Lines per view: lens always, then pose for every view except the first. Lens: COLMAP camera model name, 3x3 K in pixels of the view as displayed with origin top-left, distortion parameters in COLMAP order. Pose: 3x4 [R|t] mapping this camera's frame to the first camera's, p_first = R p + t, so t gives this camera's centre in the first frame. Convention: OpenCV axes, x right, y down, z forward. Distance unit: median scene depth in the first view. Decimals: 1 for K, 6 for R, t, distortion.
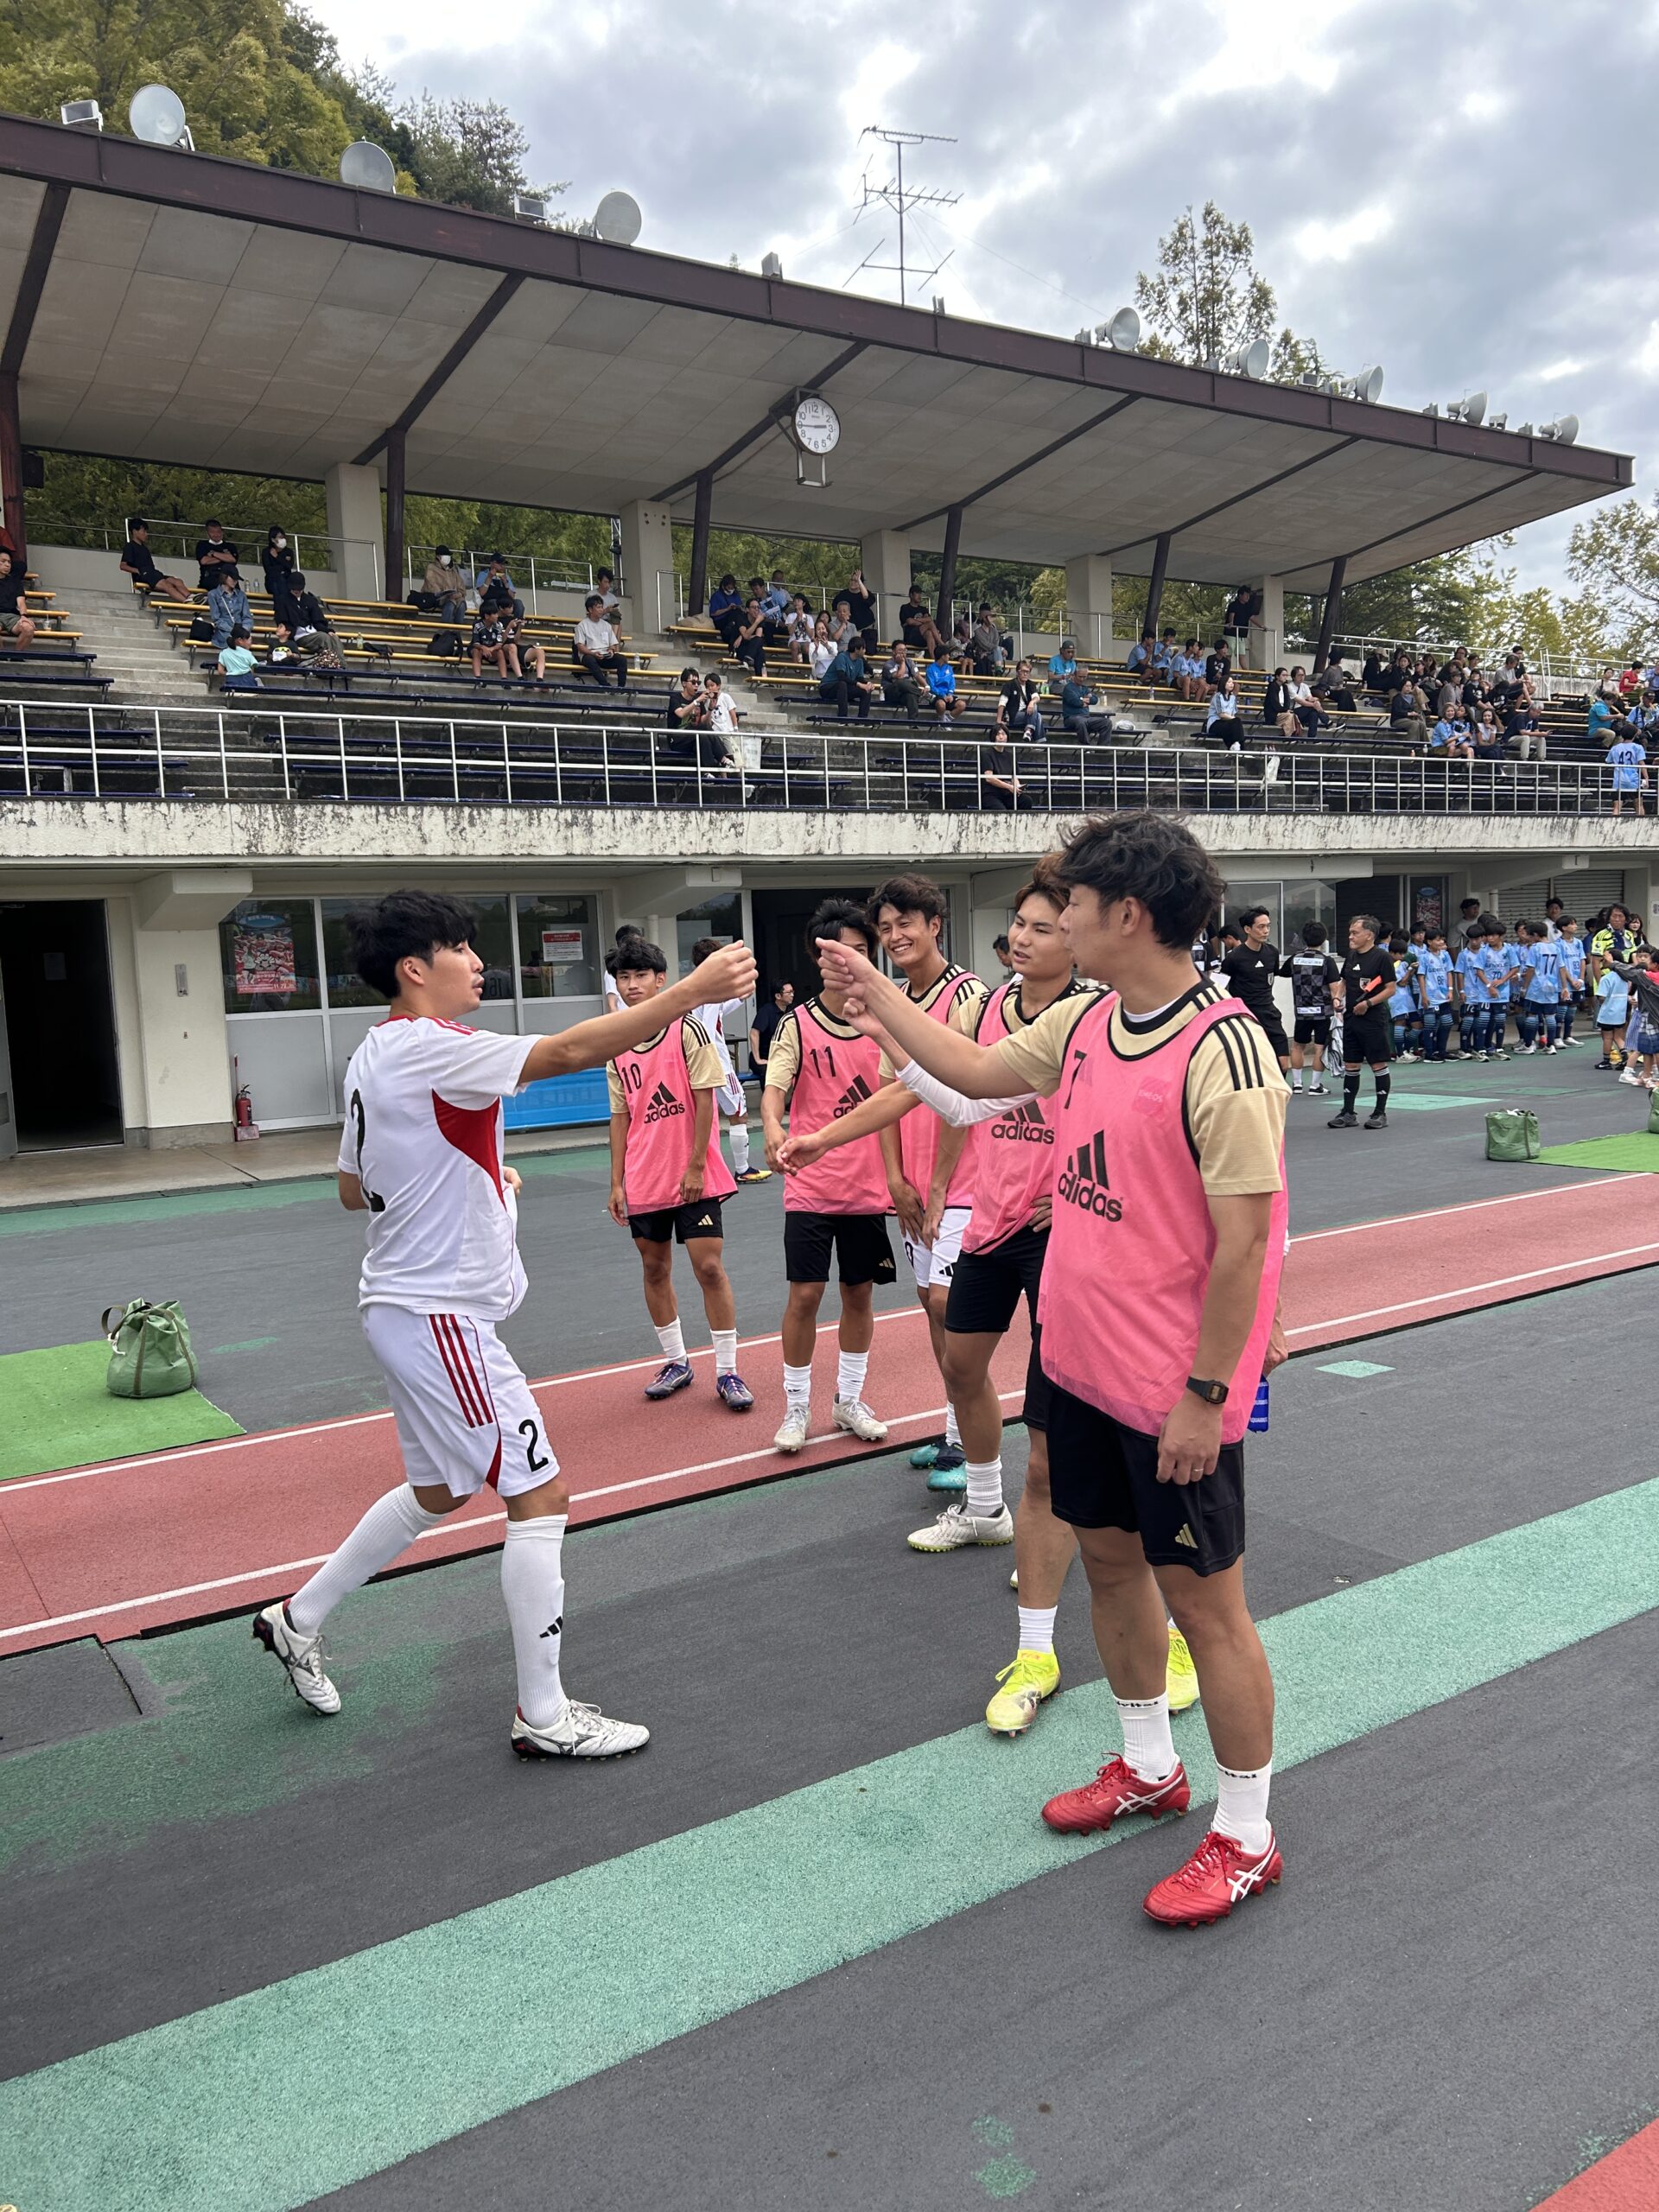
lens RADIAL K [[1657.8, 0, 833.6], [0, 1657.8, 1109.7], [0, 0, 1]] dist [0.054916, -0.058359]
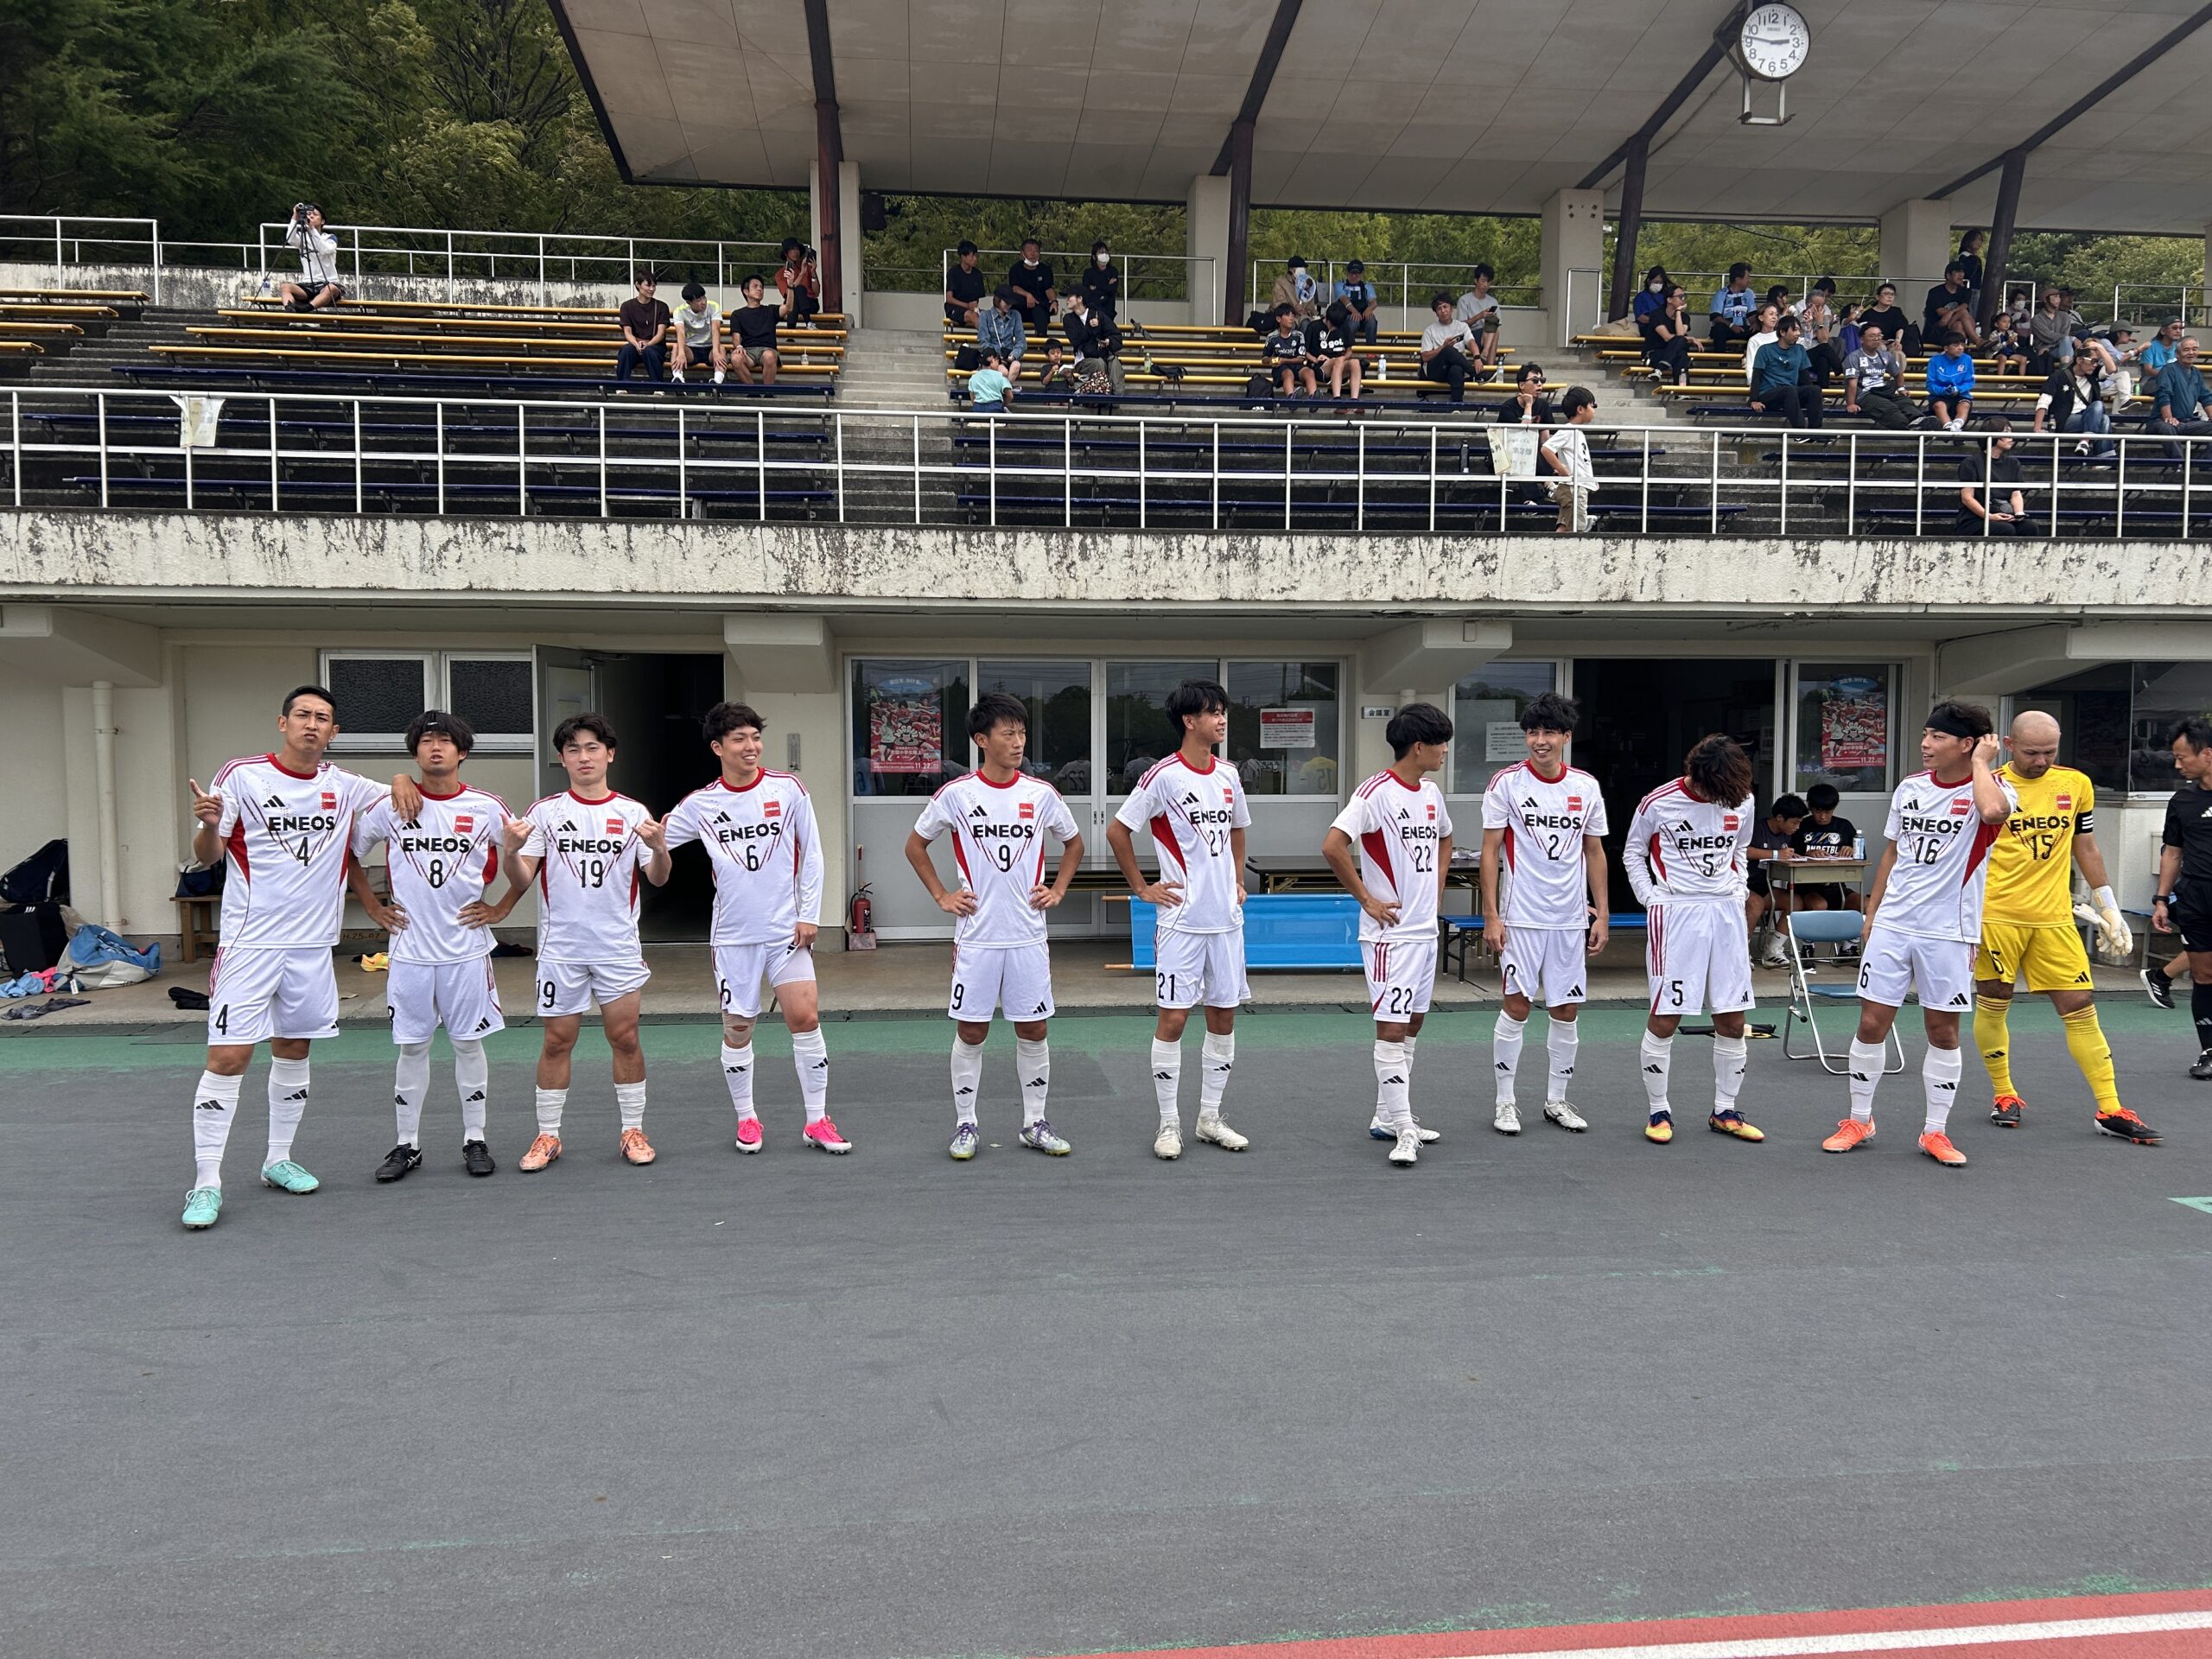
lens RADIAL K [[1657.8, 0, 1110.0], [0, 1657.8, 852.8], [0, 0, 1]] dist [0.054916, -0.058359]
pose [[0.893363, 0.066981, -0.444316, 0.100253], [-0.079957, 0.996743, -0.010505, -0.026374], [0.442165, 0.044910, 0.895809, 0.277104]]
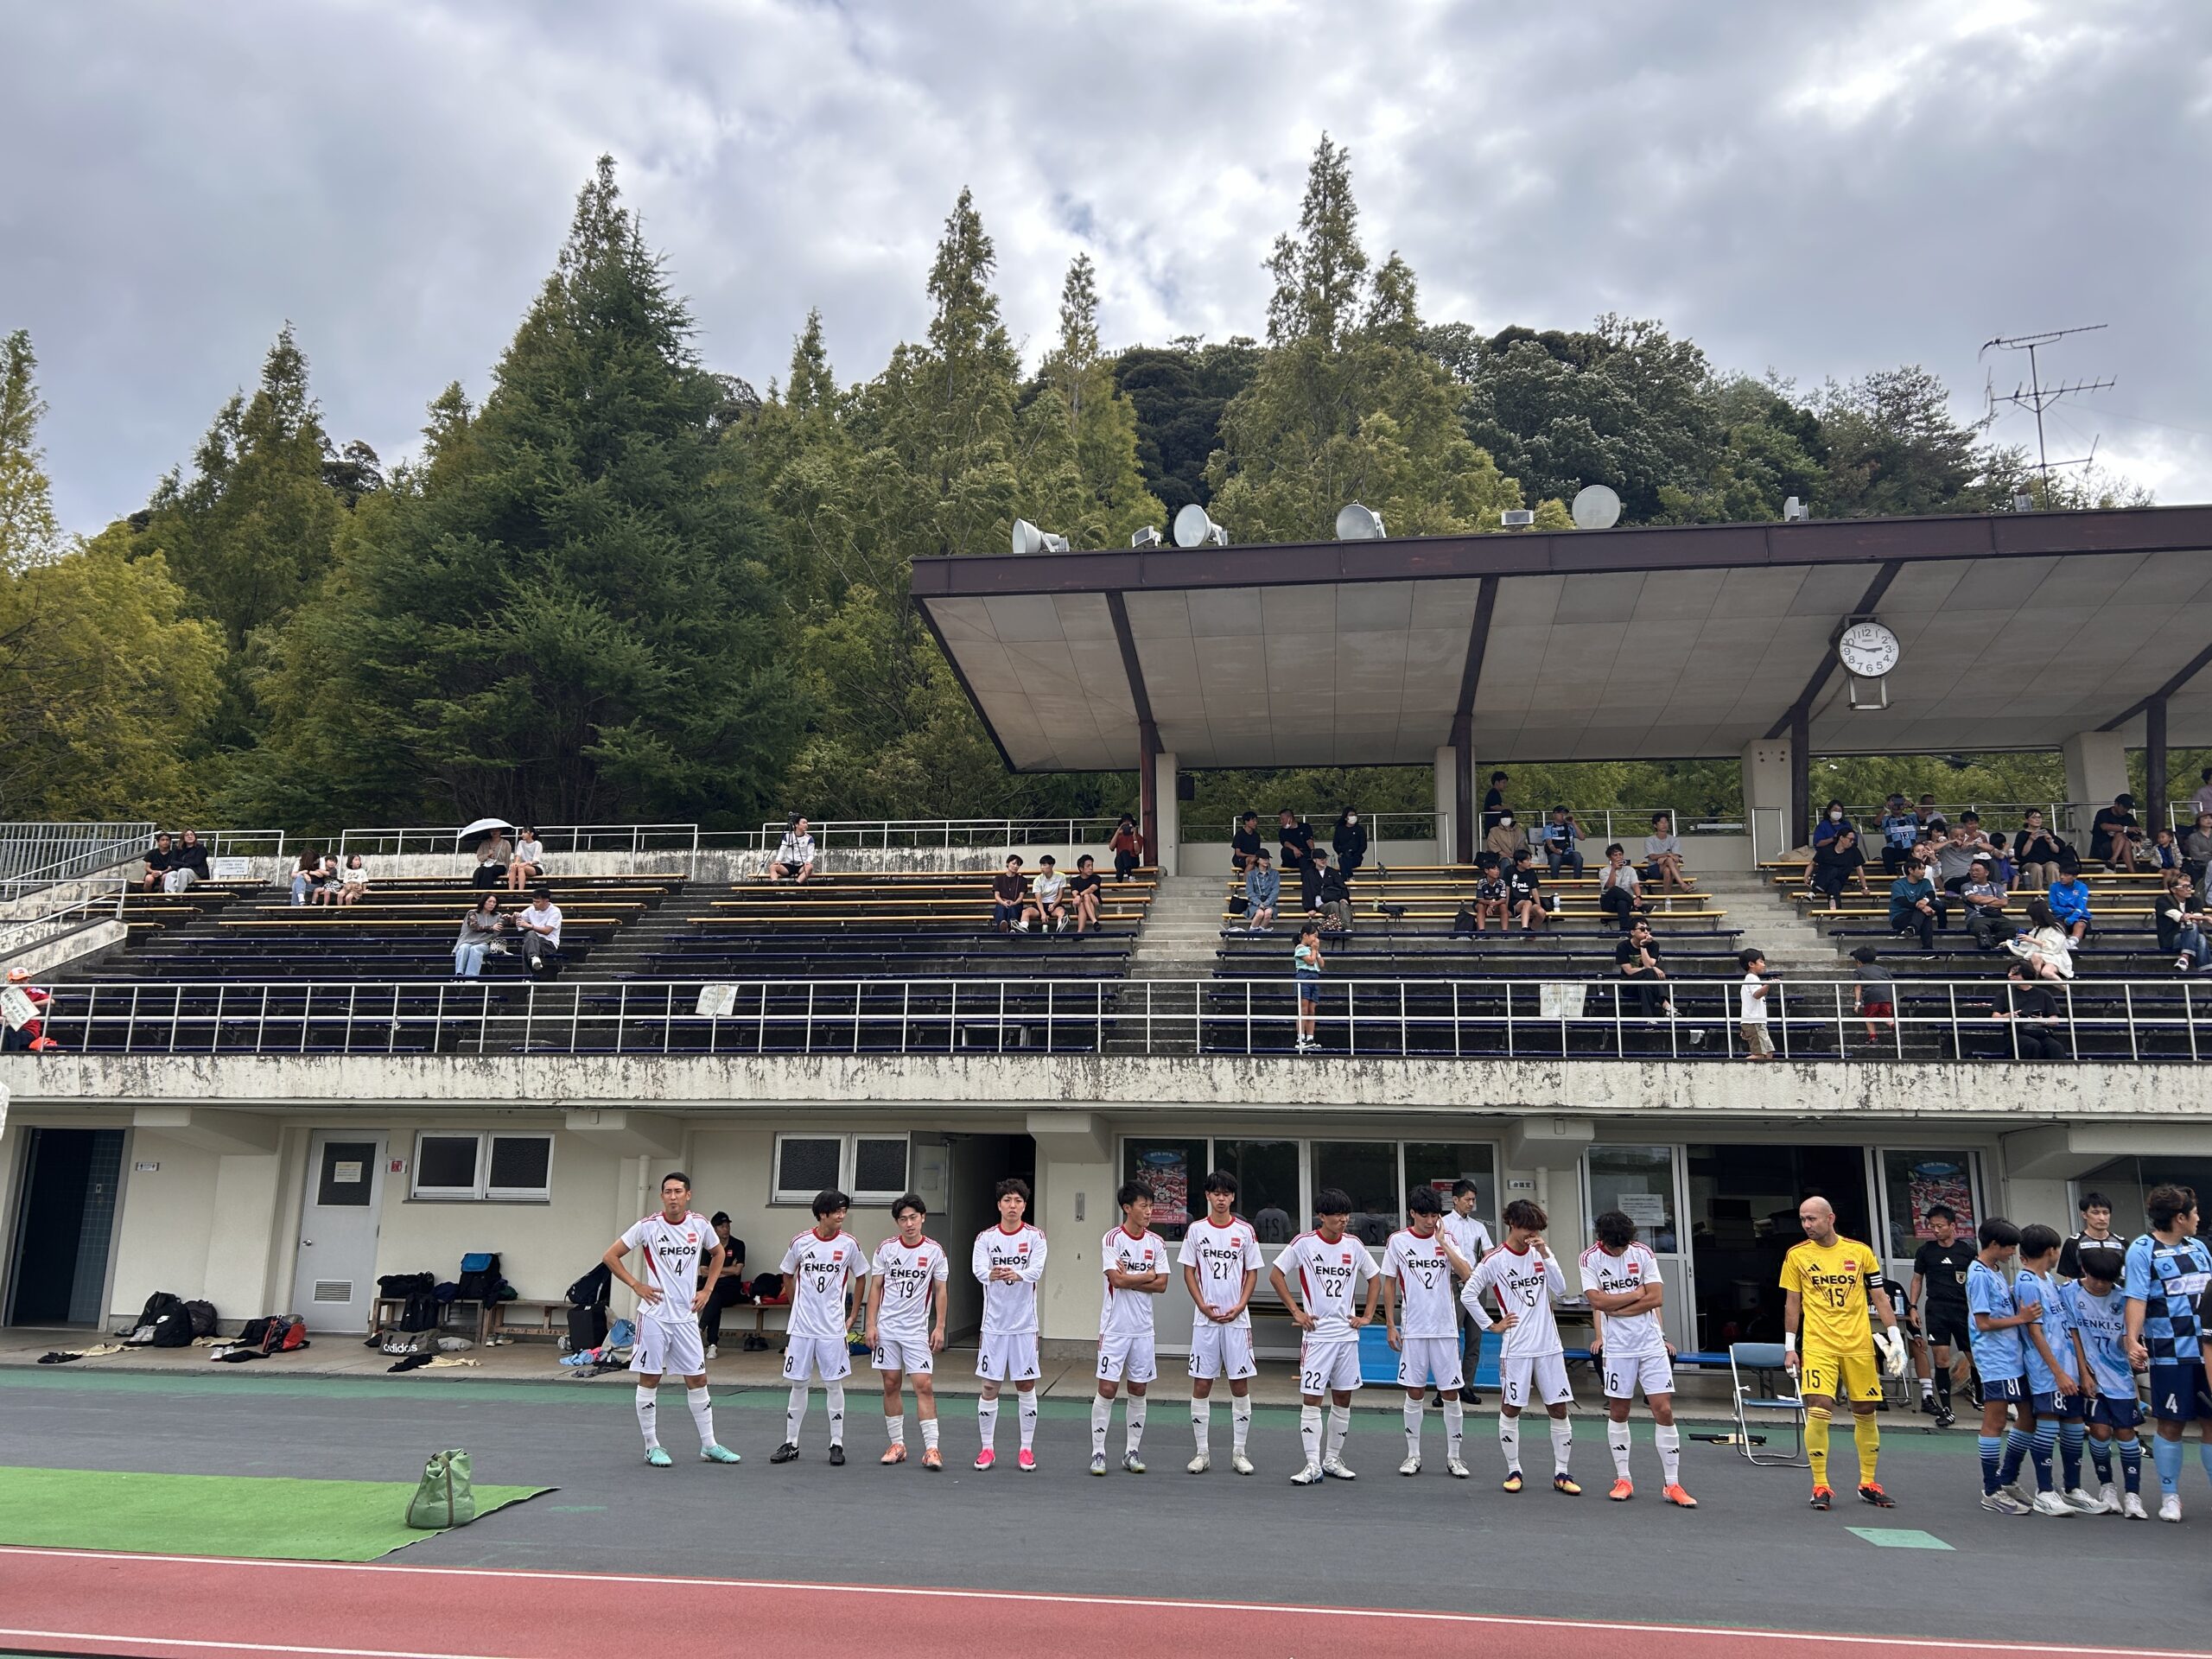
lens RADIAL K [[1657.8, 0, 1091.1], [0, 1657.8, 826.7], [0, 0, 1]] dist [0.054916, -0.058359]
pose [[0.754103, -0.090655, -0.650469, 0.324921], [-0.110398, 0.958837, -0.261619, -0.024856], [0.647411, 0.269098, 0.713054, 0.093354]]
